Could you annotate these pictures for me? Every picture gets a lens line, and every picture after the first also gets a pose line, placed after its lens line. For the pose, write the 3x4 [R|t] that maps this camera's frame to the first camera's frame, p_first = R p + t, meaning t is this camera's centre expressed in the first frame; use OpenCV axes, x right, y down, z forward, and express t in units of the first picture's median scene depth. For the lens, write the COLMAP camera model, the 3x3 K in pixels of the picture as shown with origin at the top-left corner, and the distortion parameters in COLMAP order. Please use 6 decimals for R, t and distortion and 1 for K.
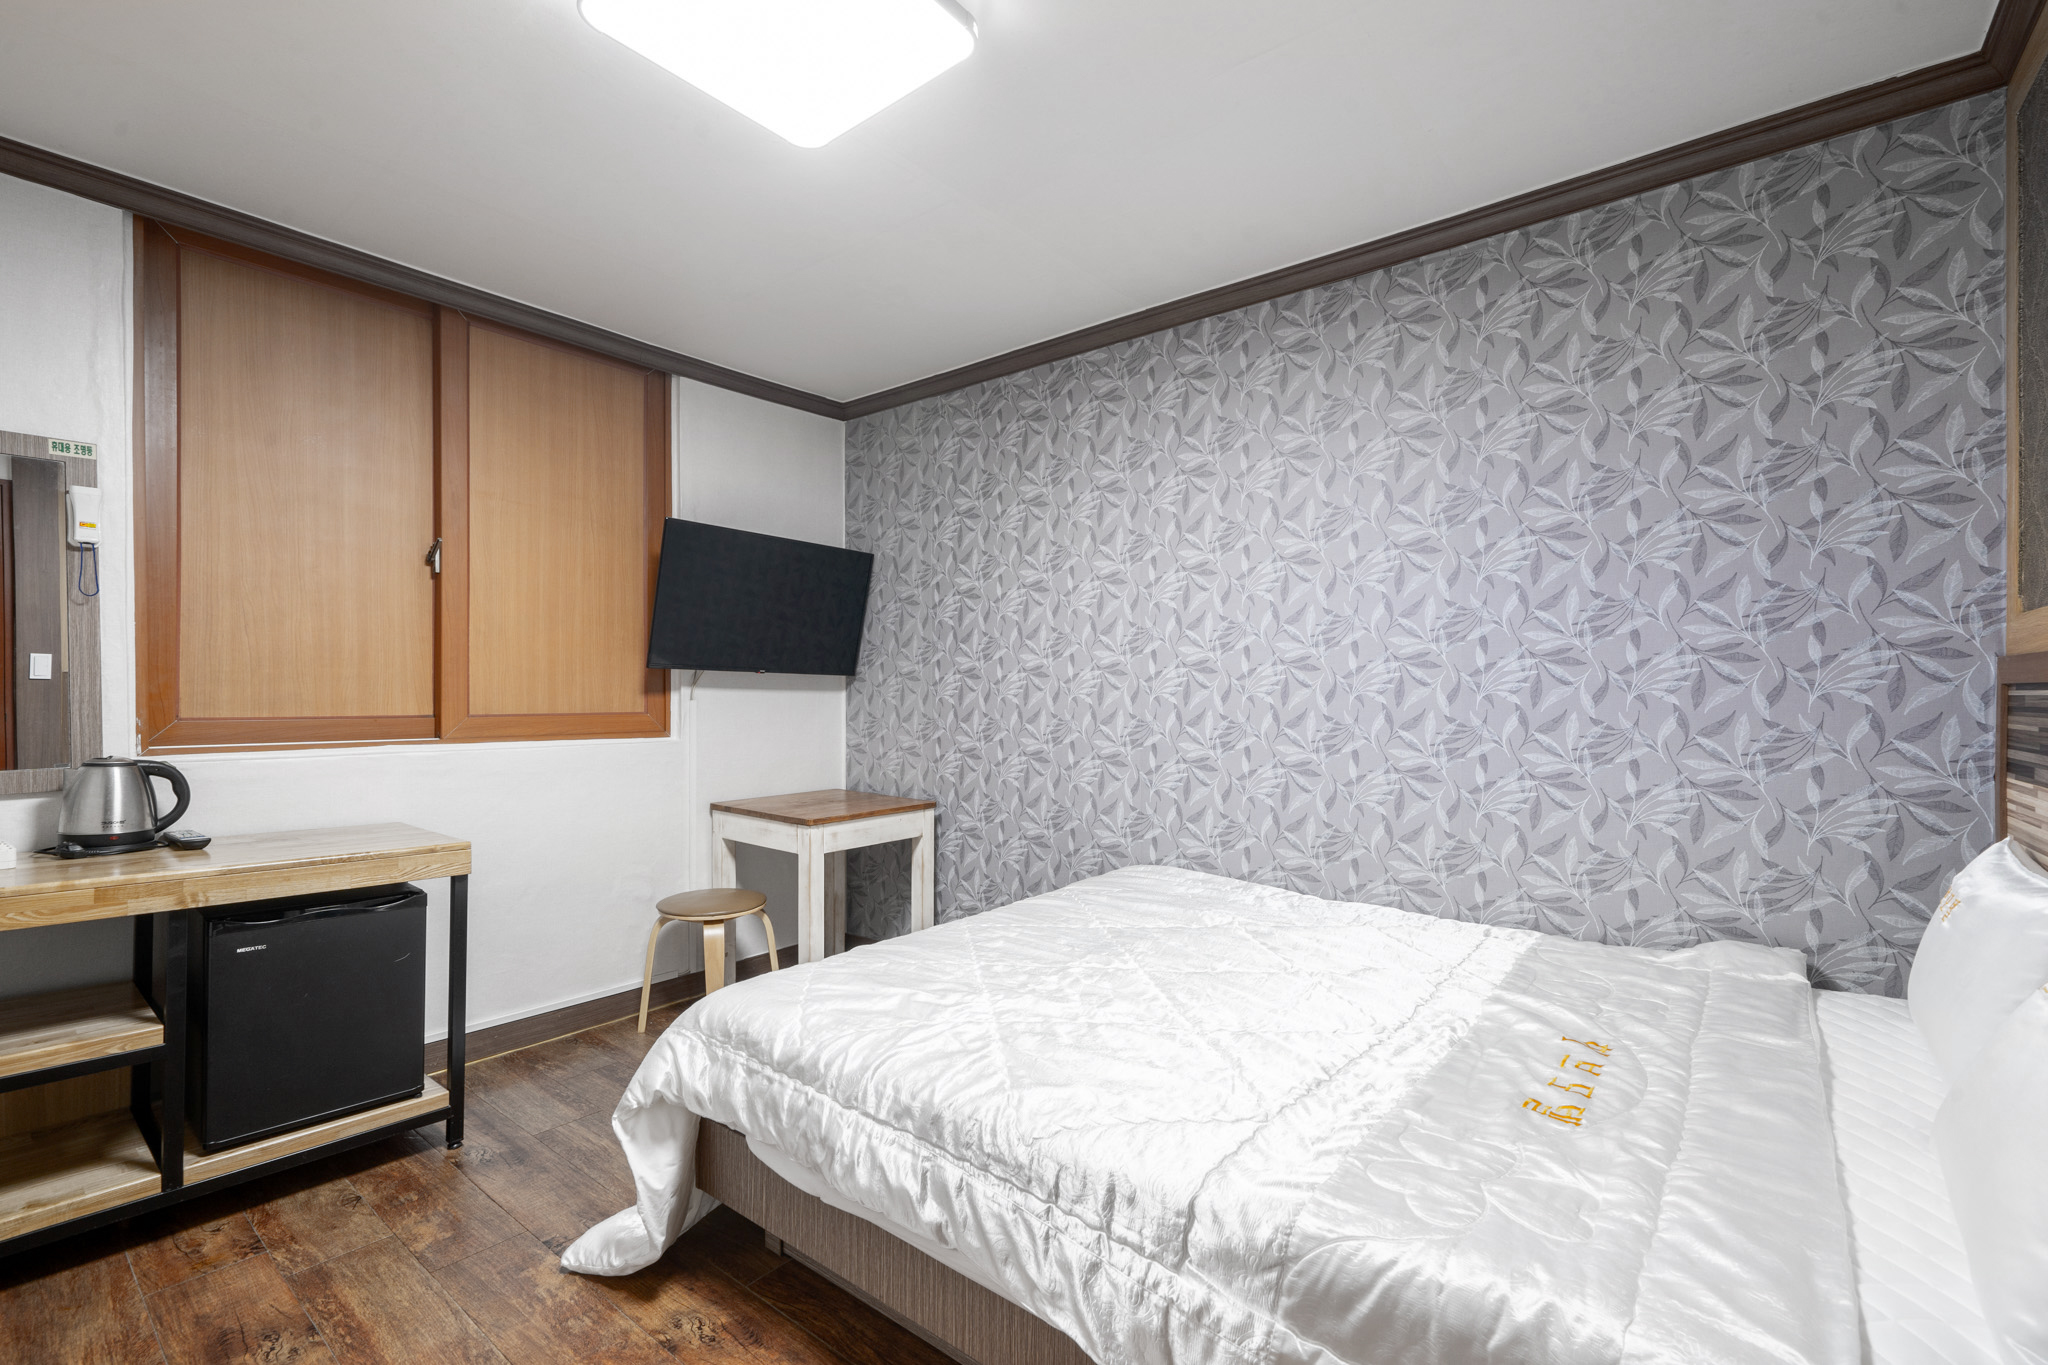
lens RADIAL K [[889.3, 0, 1024.0], [0, 889.3, 682.5], [0, 0, 1]] dist [-0.012343, 0.000025]
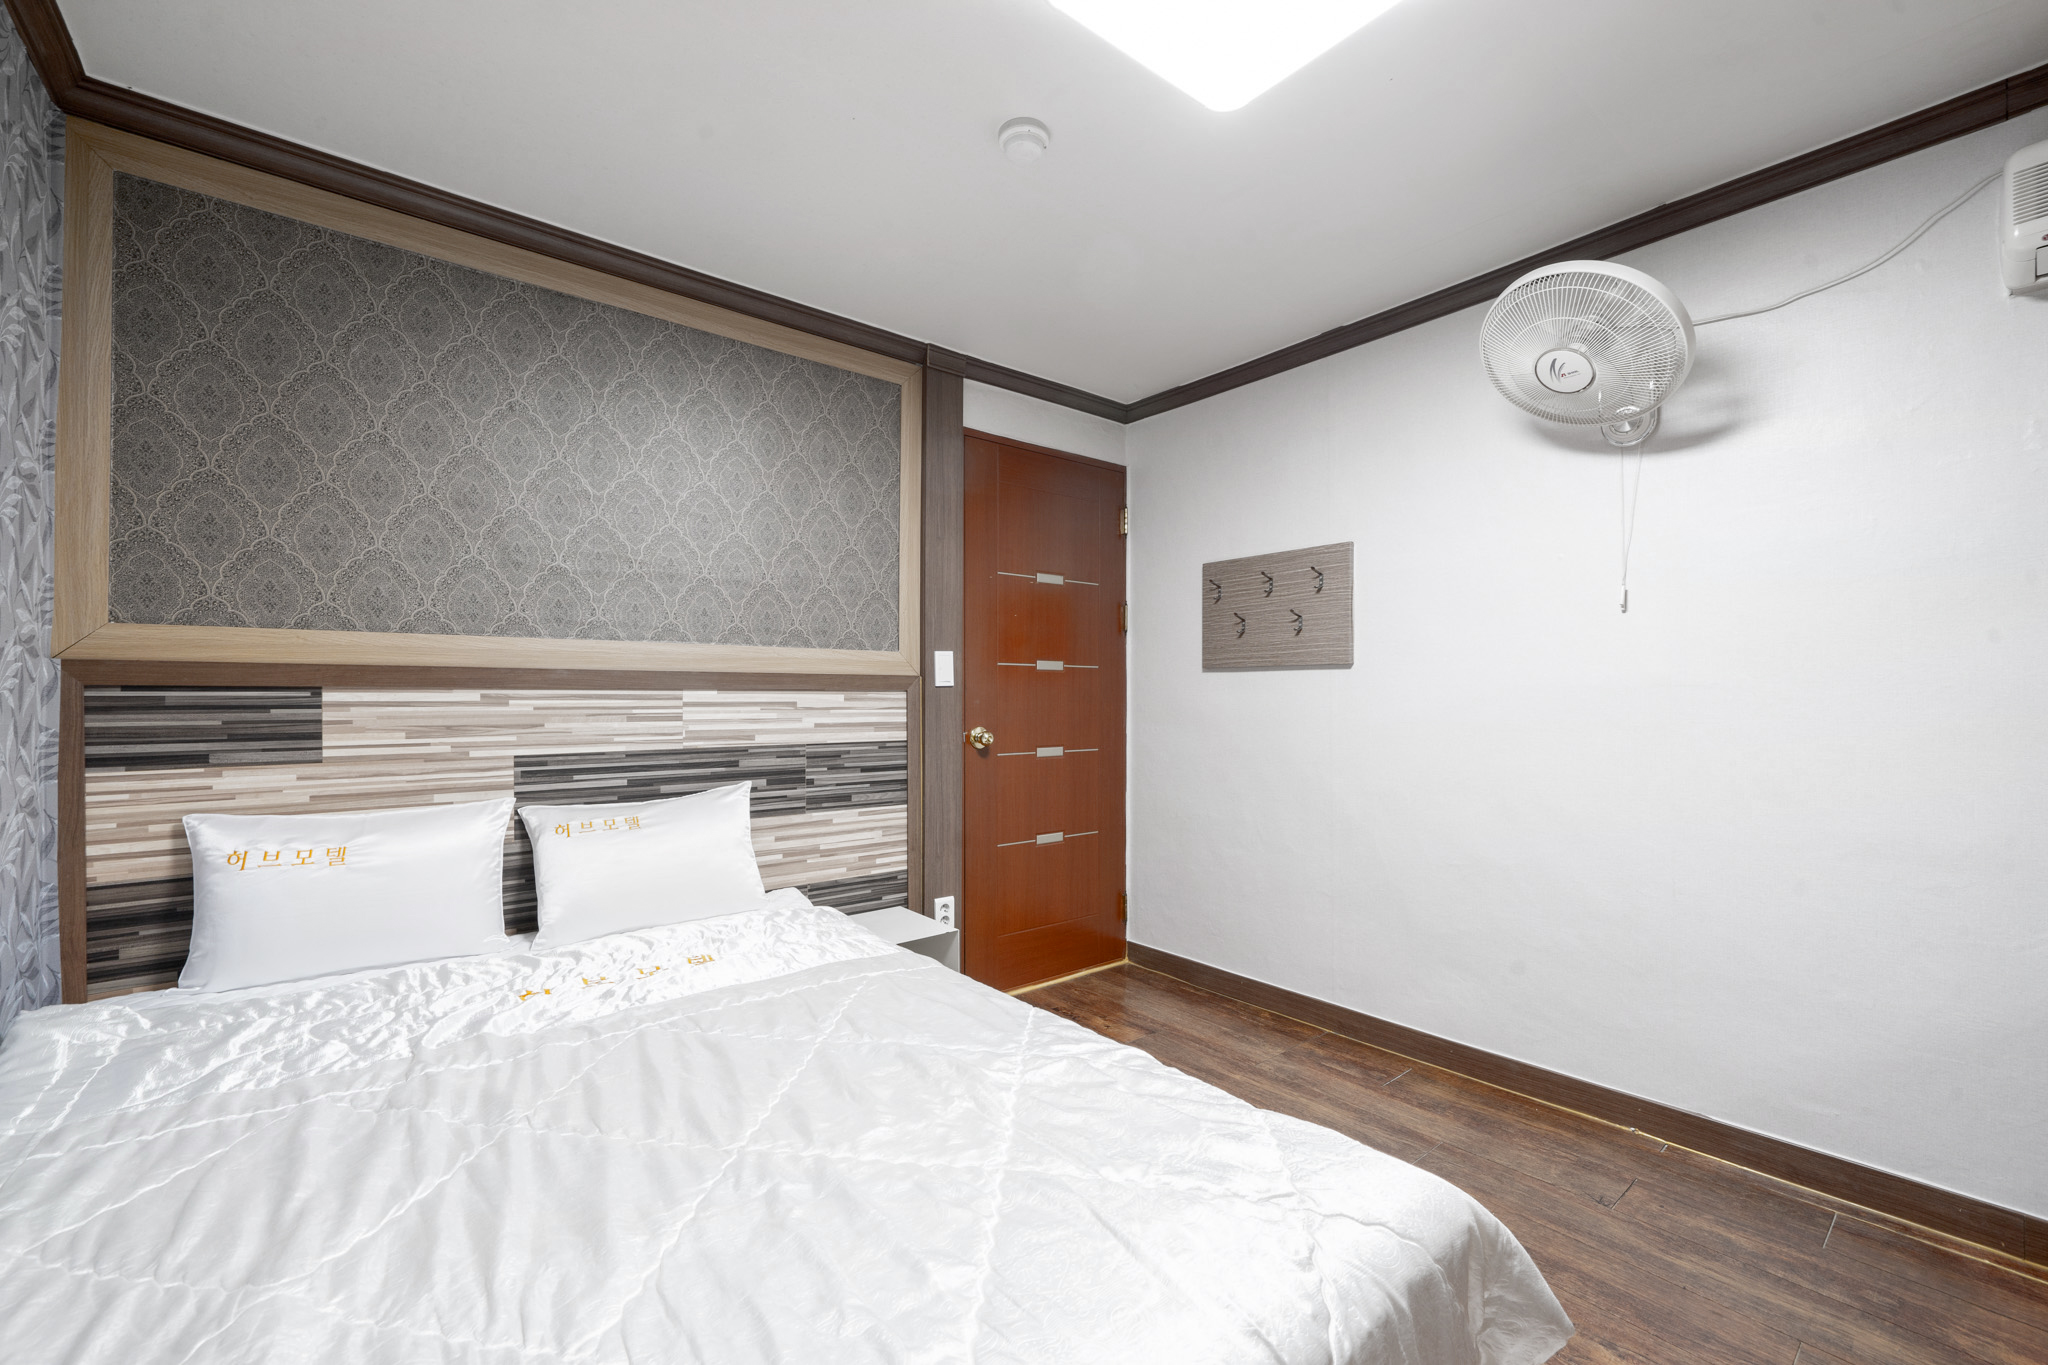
lens RADIAL K [[827.5, 0, 1027.9], [0, 827.5, 688.3], [0, 0, 1]] dist [0.001078, 0.000083]
pose [[-0.977883, 0.001792, 0.209143, -0.123144], [0.000329, 0.999975, -0.007028, 0.008110], [-0.209151, -0.006804, -0.977860, 1.048154]]
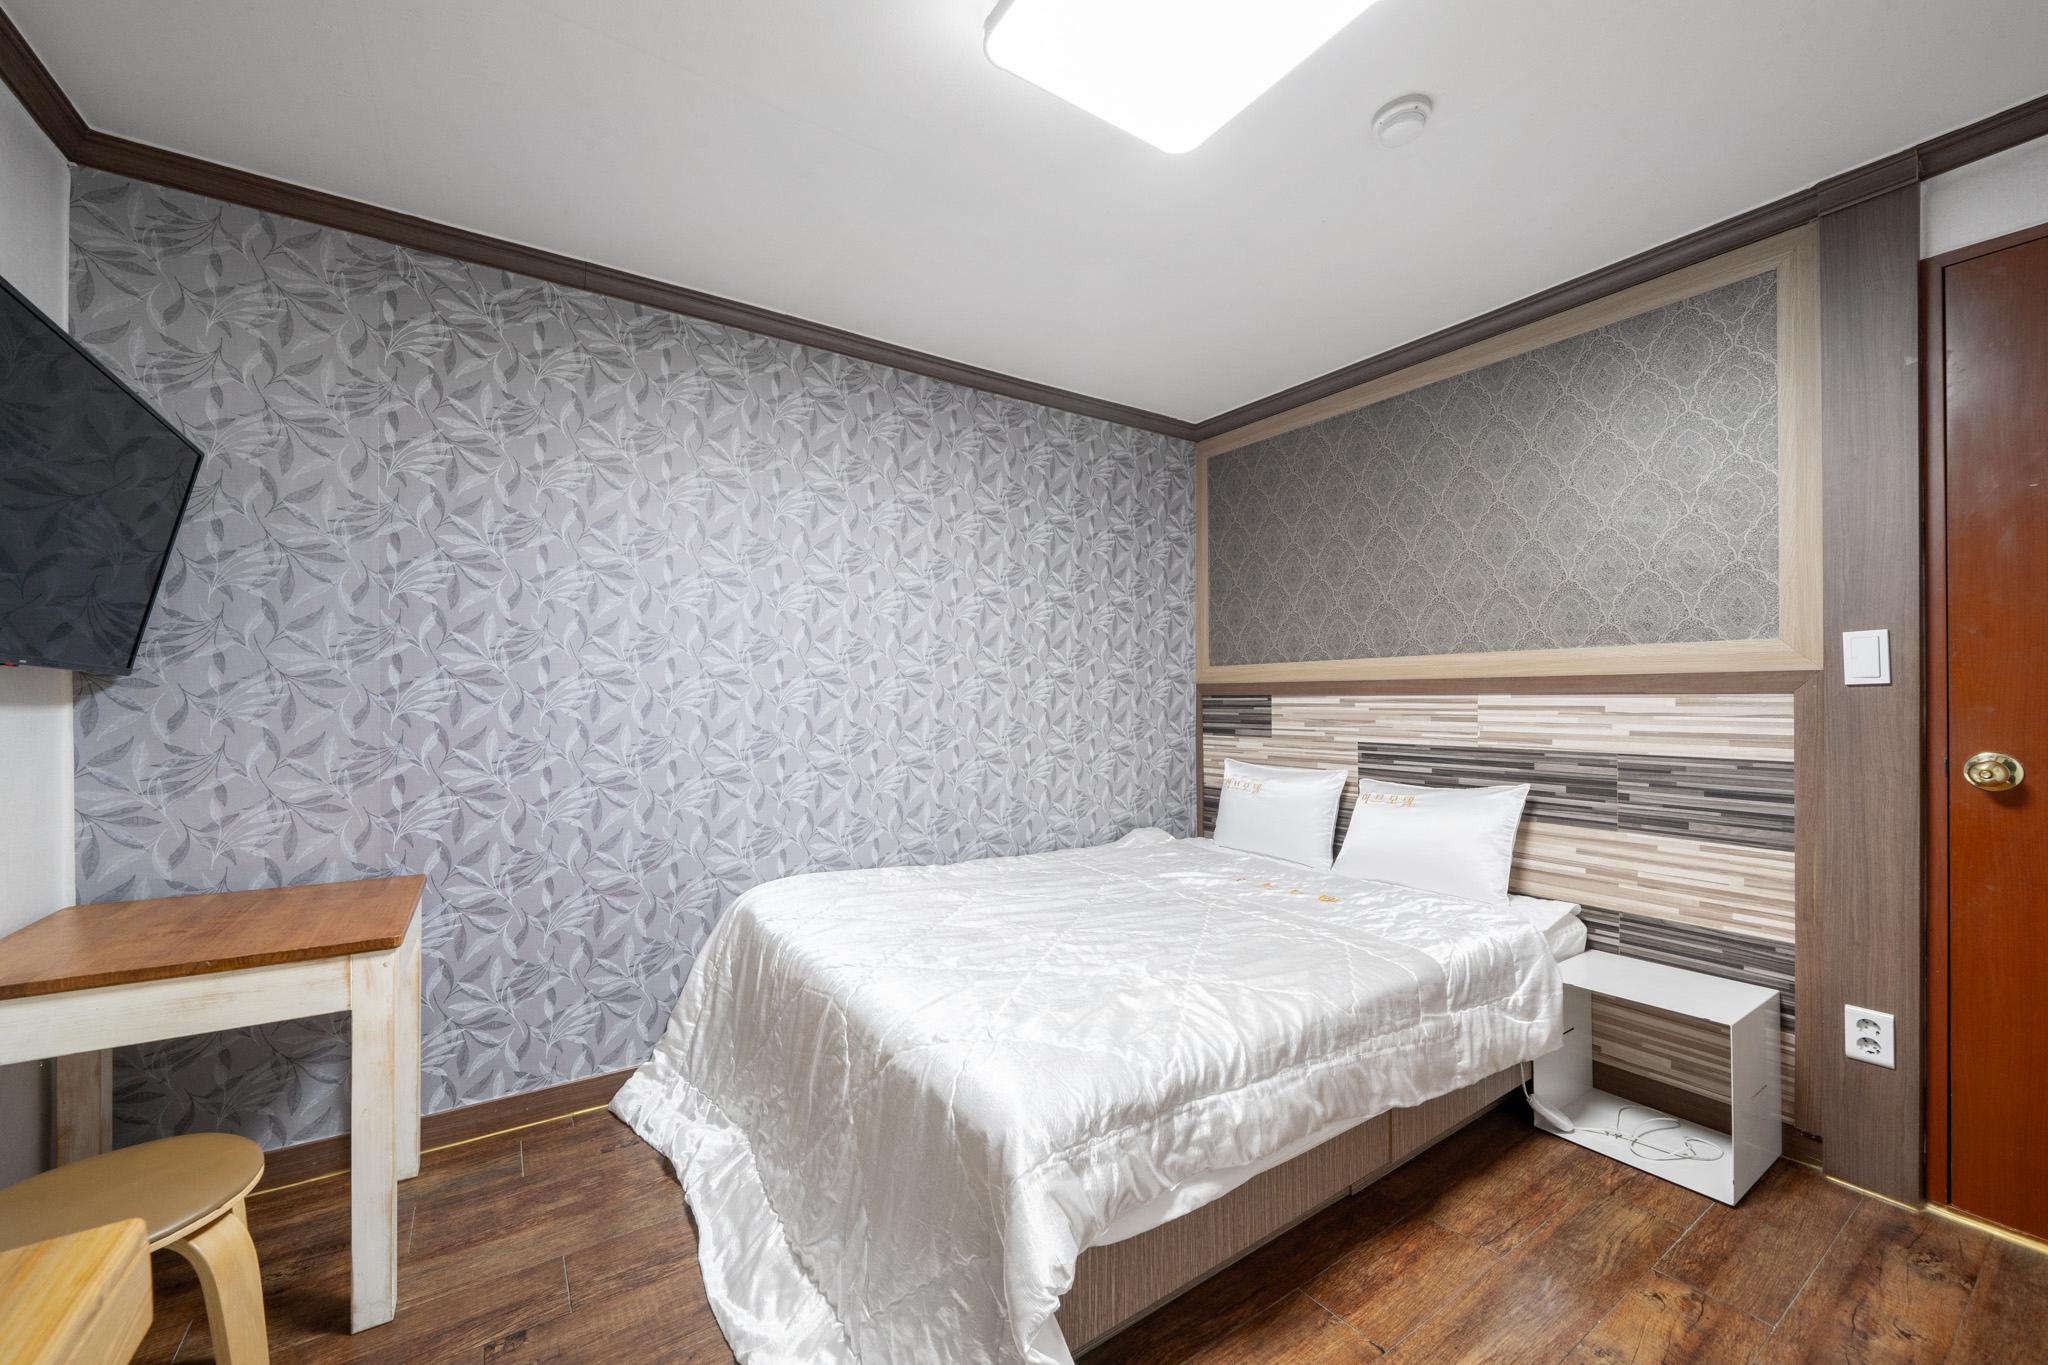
lens RADIAL K [[781.3, 0, 1022.7], [0, 781.3, 693.2], [0, 0, 1]] dist [-0.012389, -0.000135]
pose [[0.293399, 0.010421, 0.955933, -0.623378], [0.001852, 0.999933, -0.011470, 0.011637], [-0.955988, 0.005136, 0.293360, 0.508726]]
